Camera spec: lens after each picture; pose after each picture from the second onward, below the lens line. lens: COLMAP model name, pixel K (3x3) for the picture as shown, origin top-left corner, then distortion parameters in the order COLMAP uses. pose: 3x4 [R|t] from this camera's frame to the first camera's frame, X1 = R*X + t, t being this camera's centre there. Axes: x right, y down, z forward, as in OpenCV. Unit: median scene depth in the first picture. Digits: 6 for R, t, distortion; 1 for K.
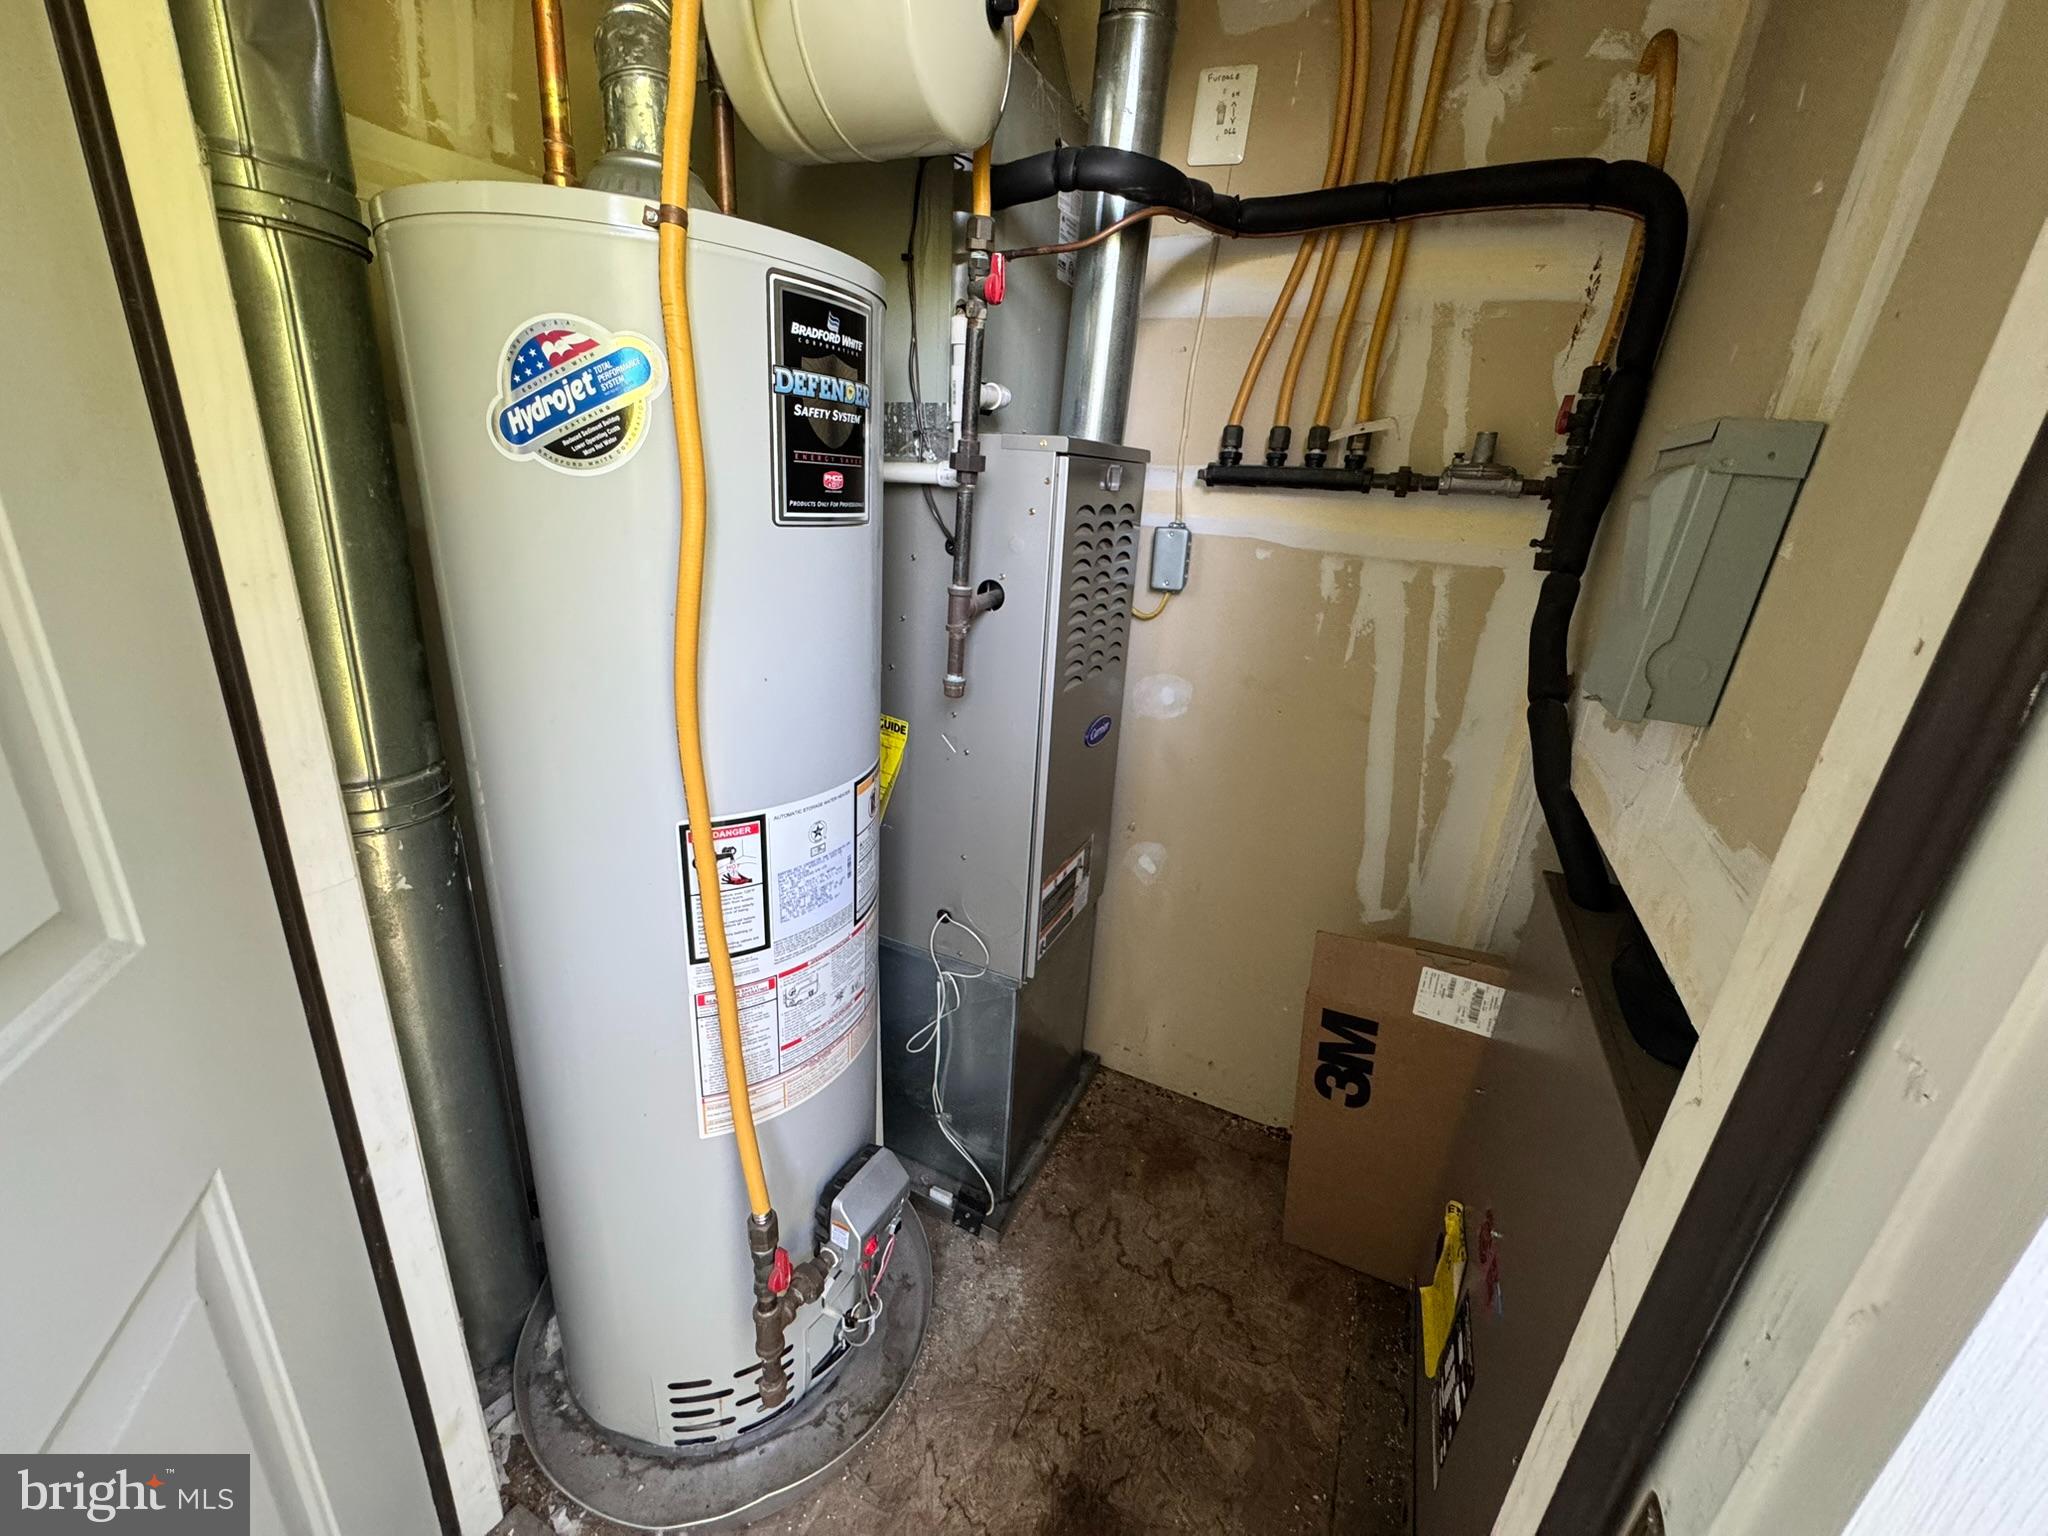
lens RADIAL K [[824.5, 0, 1020.2], [0, 824.5, 768.4], [0, 0, 1]] dist [-0.004226, -0.000337]
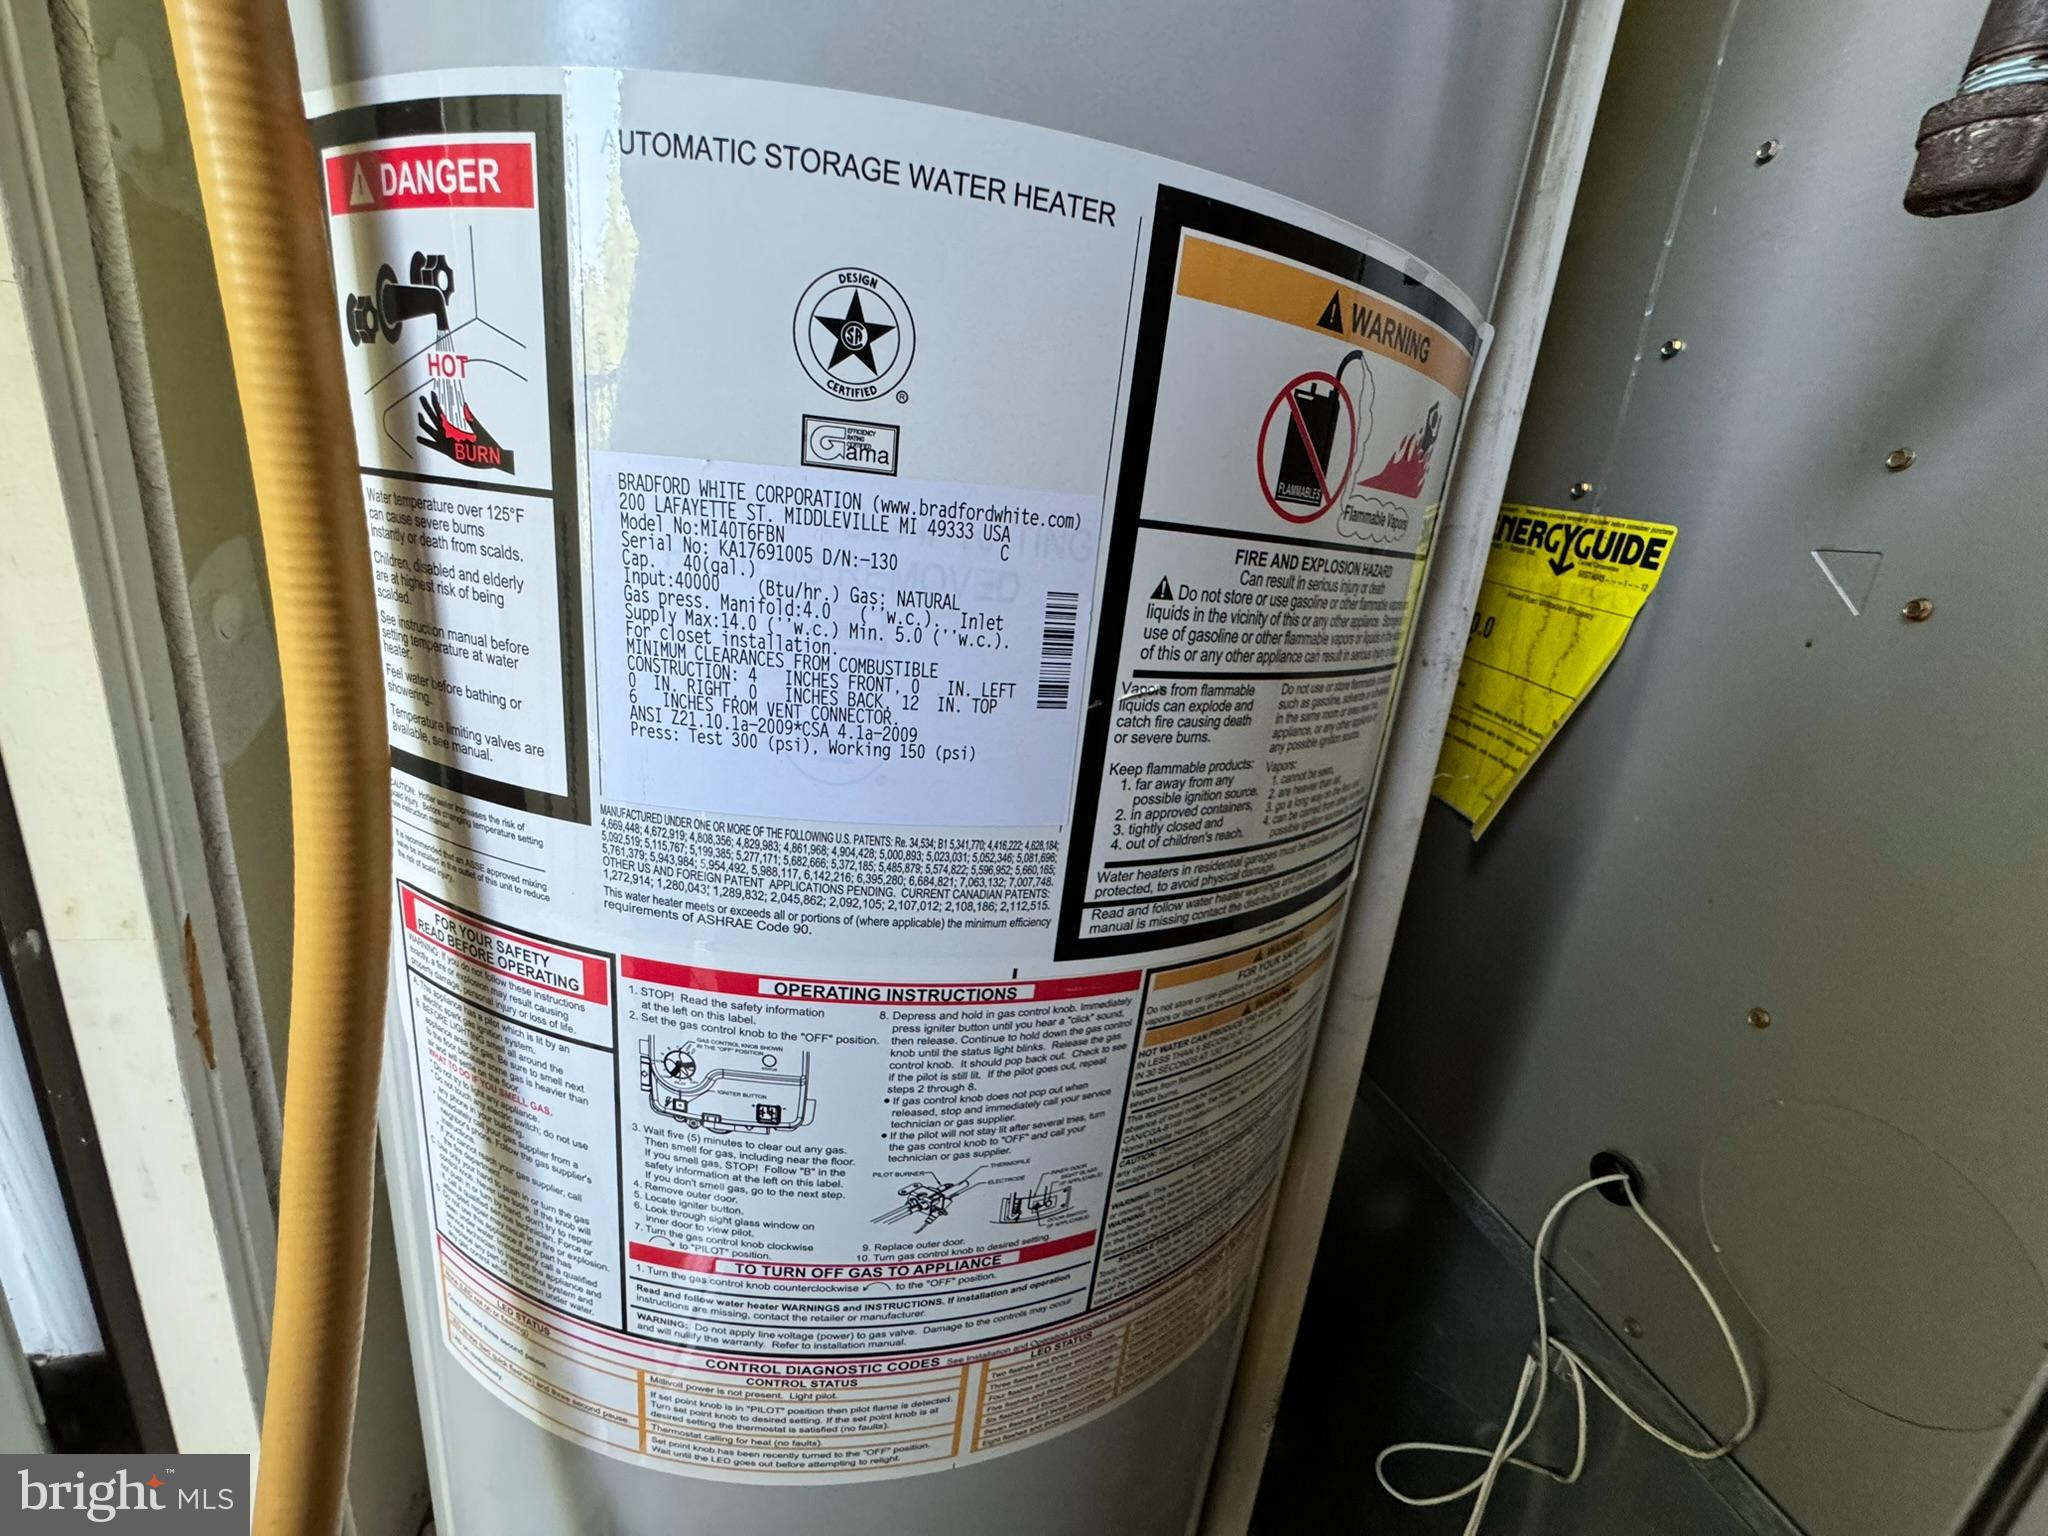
lens RADIAL K [[824.5, 0, 1024.0], [0, 824.5, 764.9], [0, 0, 1]] dist [-0.004226, -0.000337]
pose [[0.621371, 0.224529, -0.750656, -0.044932], [-0.328452, 0.944461, 0.010615, 0.137380], [0.711349, 0.239959, 0.660608, 0.805404]]
